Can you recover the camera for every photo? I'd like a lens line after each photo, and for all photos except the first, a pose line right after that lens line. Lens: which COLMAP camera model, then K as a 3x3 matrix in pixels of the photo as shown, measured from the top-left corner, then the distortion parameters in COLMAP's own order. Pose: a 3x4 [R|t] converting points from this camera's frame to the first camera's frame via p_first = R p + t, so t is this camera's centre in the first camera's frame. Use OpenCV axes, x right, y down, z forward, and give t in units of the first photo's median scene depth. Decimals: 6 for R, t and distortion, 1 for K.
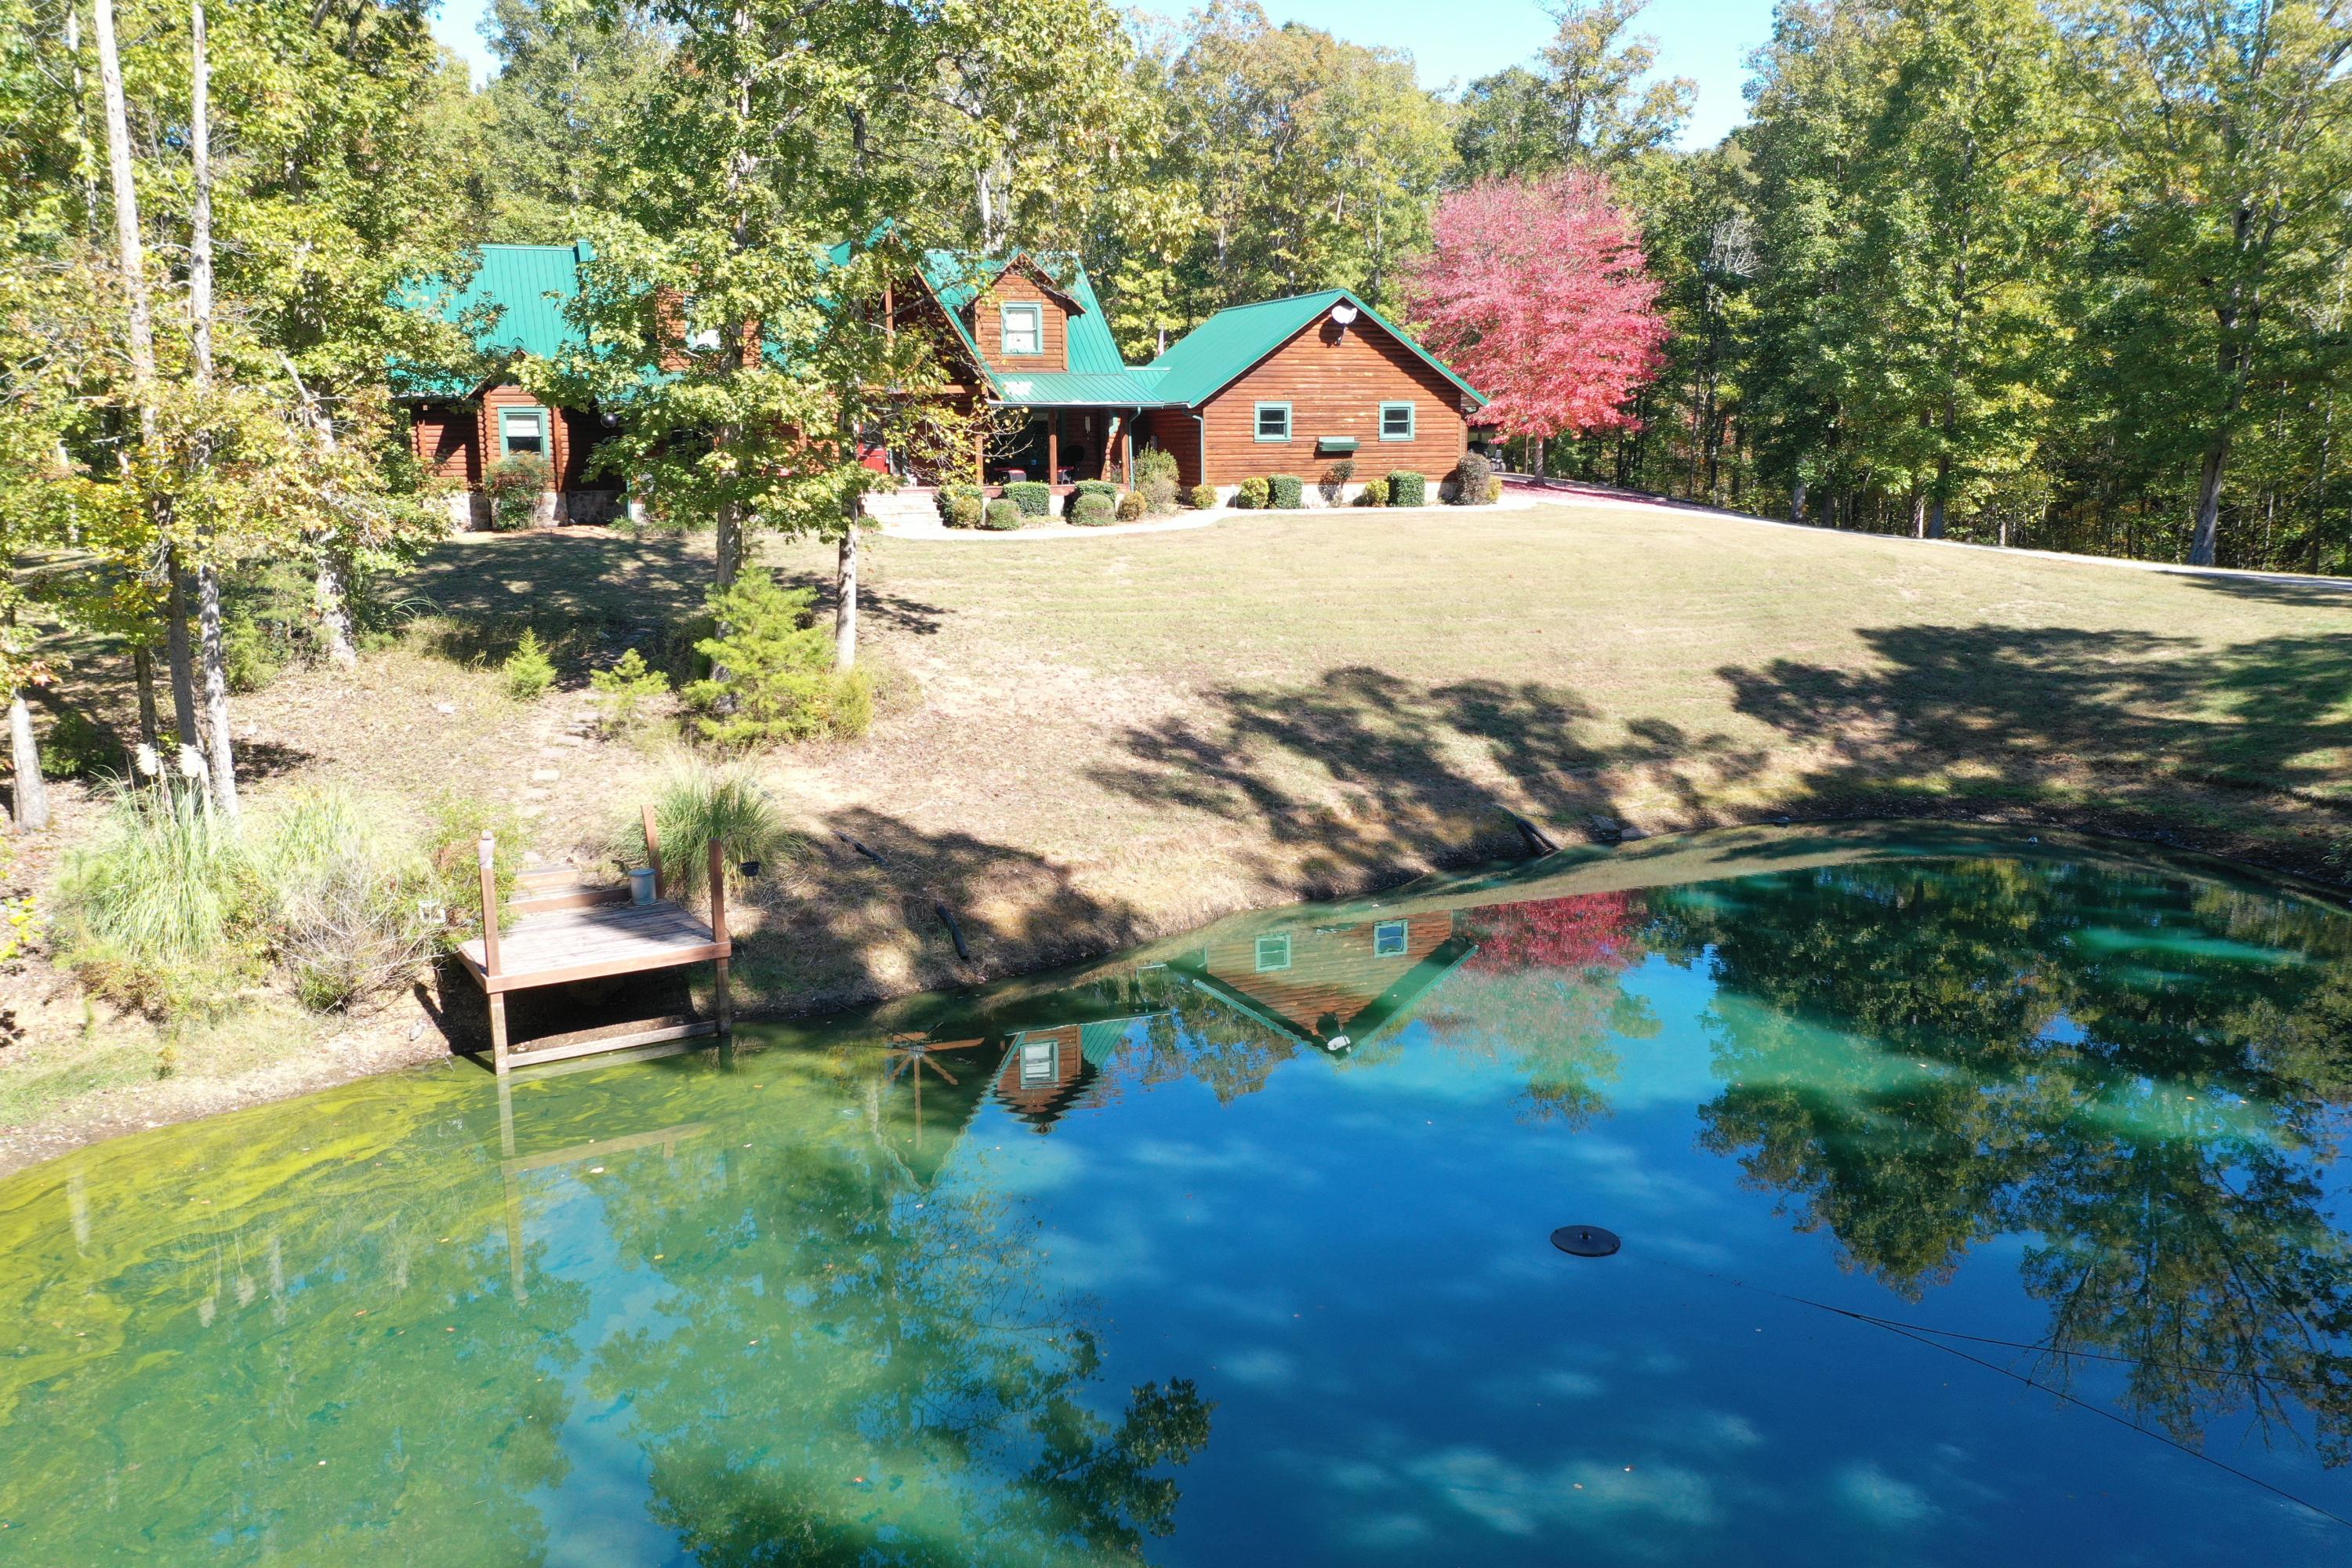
lens RADIAL K [[1940.3, 0, 1176.0], [0, 1940.3, 784.0], [0, 0, 1]] dist [0.007125, 0.010809]
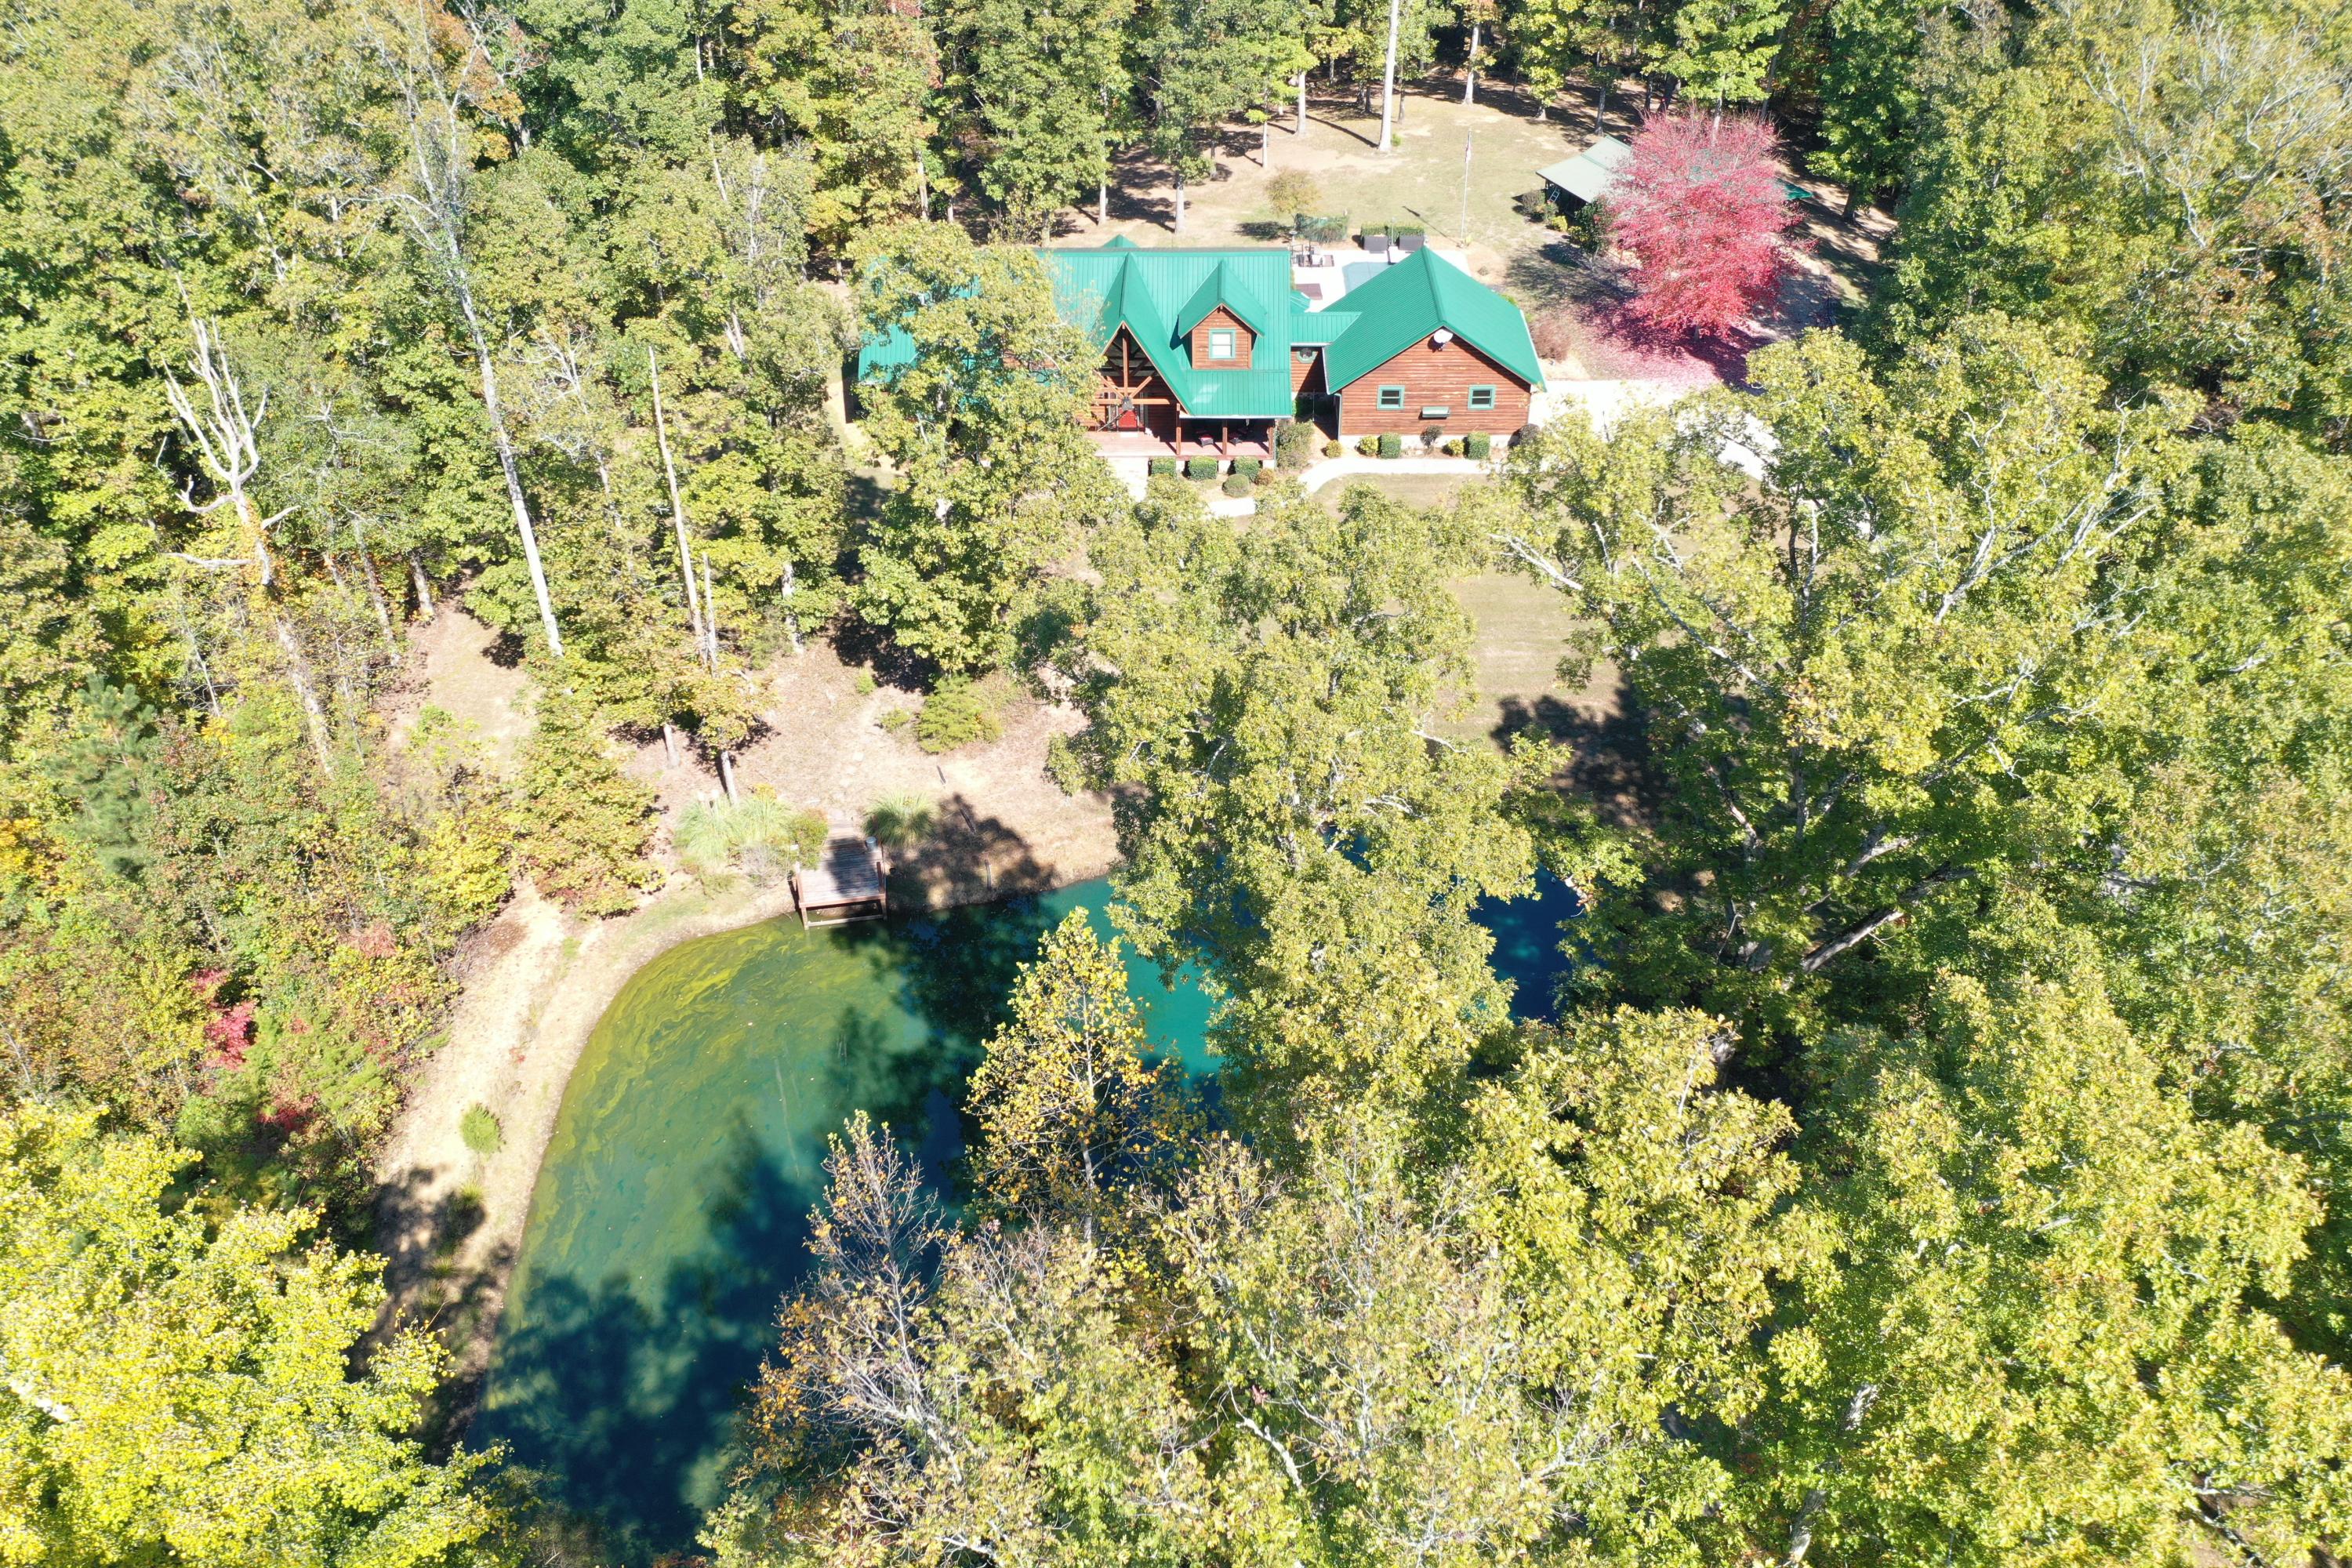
lens RADIAL K [[1940.3, 0, 1176.0], [0, 1940.3, 784.0], [0, 0, 1]] dist [0.007125, 0.010809]
pose [[0.925283, 0.215889, -0.311840, 0.612716], [-0.067913, 0.903212, 0.423788, -0.768862], [0.373149, -0.370946, 0.850388, -0.687085]]
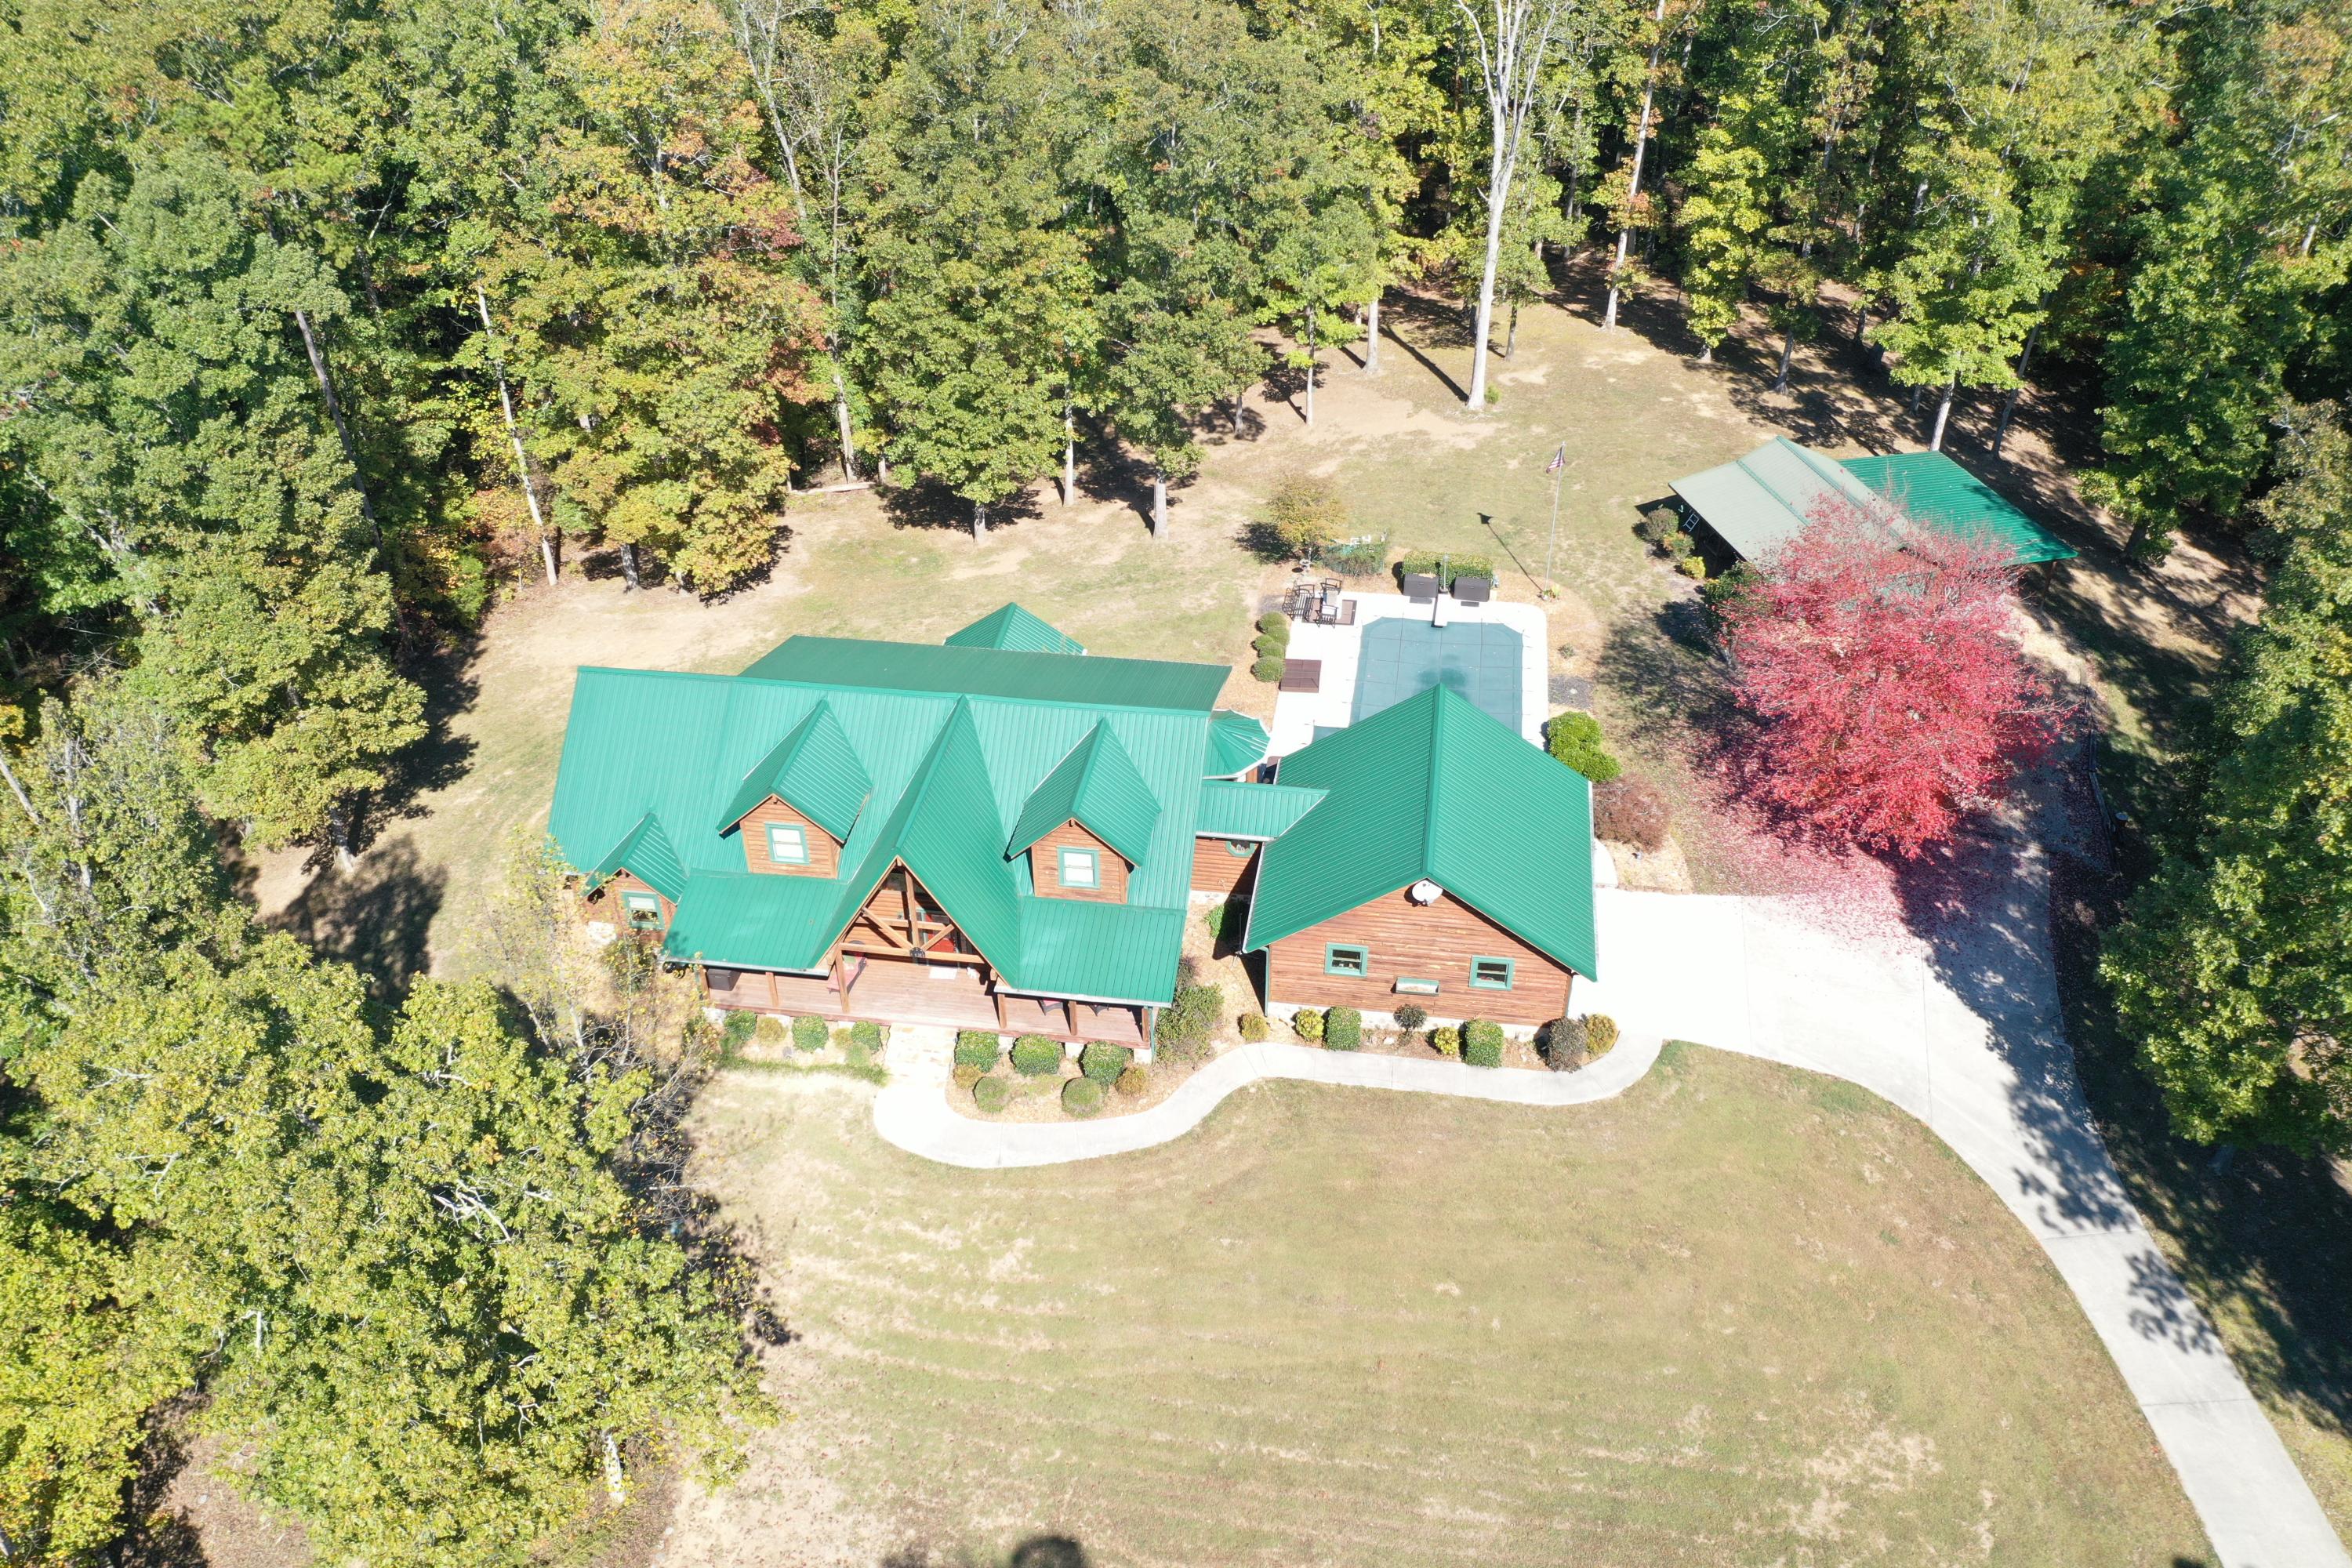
lens RADIAL K [[1875.4, 0, 1186.1], [0, 1875.4, 742.9], [0, 0, 1]] dist [0.012896, 0.001096]
pose [[0.864592, 0.284843, -0.413939, 0.472162], [-0.087356, 0.896463, 0.434422, -0.956152], [0.494823, -0.339438, 0.799958, 0.336606]]
